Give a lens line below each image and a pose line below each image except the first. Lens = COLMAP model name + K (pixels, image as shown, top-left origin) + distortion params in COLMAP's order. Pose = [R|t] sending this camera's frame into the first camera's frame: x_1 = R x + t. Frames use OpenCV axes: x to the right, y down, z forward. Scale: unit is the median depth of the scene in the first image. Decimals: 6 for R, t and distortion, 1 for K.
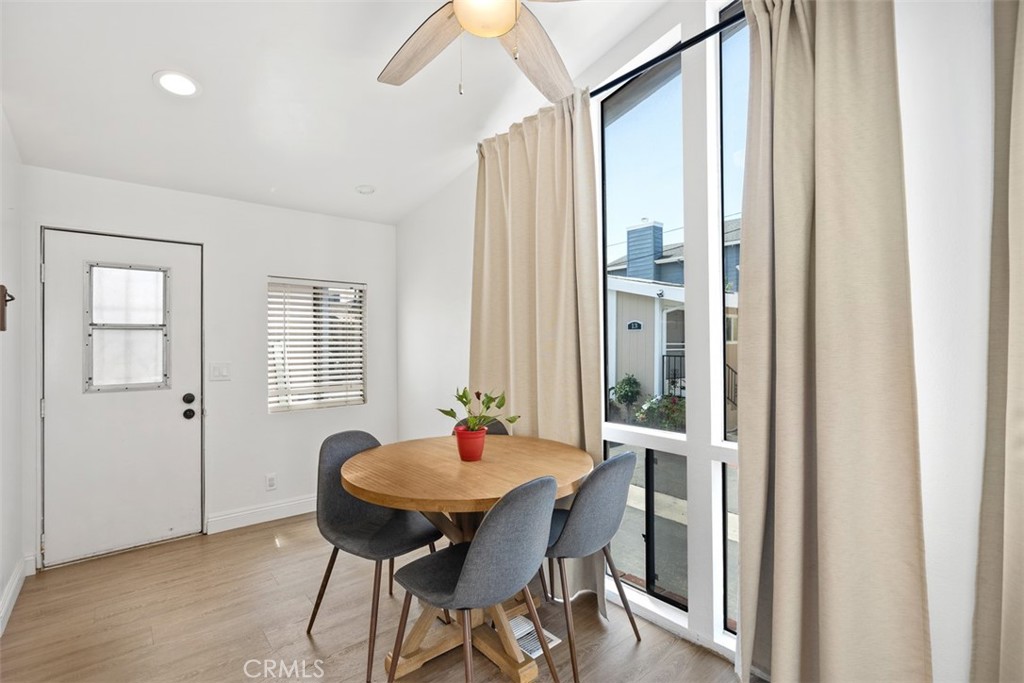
lens RADIAL K [[475.6, 0, 510.6], [0, 475.6, 340.4], [0, 0, 1]] dist [-0.000758, 0.000259]
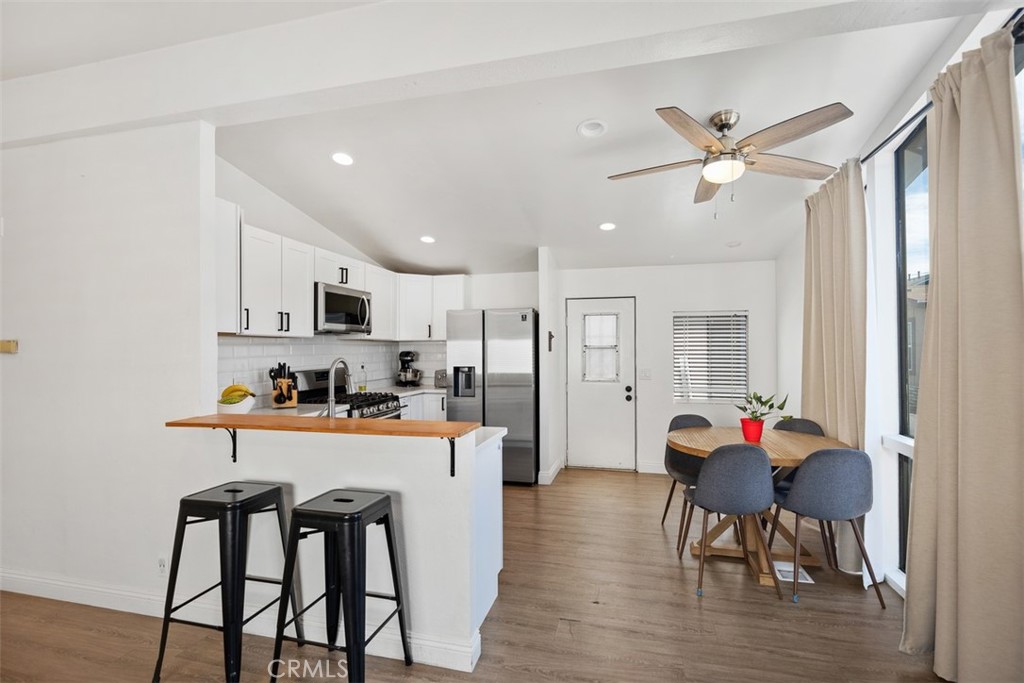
lens RADIAL K [[475.6, 0, 507.2], [0, 475.6, 344.6], [0, 0, 1]] dist [-0.000758, 0.000259]
pose [[0.572427, -0.004334, -0.819944, 0.484585], [0.002527, 0.999991, -0.003522, -0.031696], [0.819952, -0.000056, 0.572433, -0.336739]]
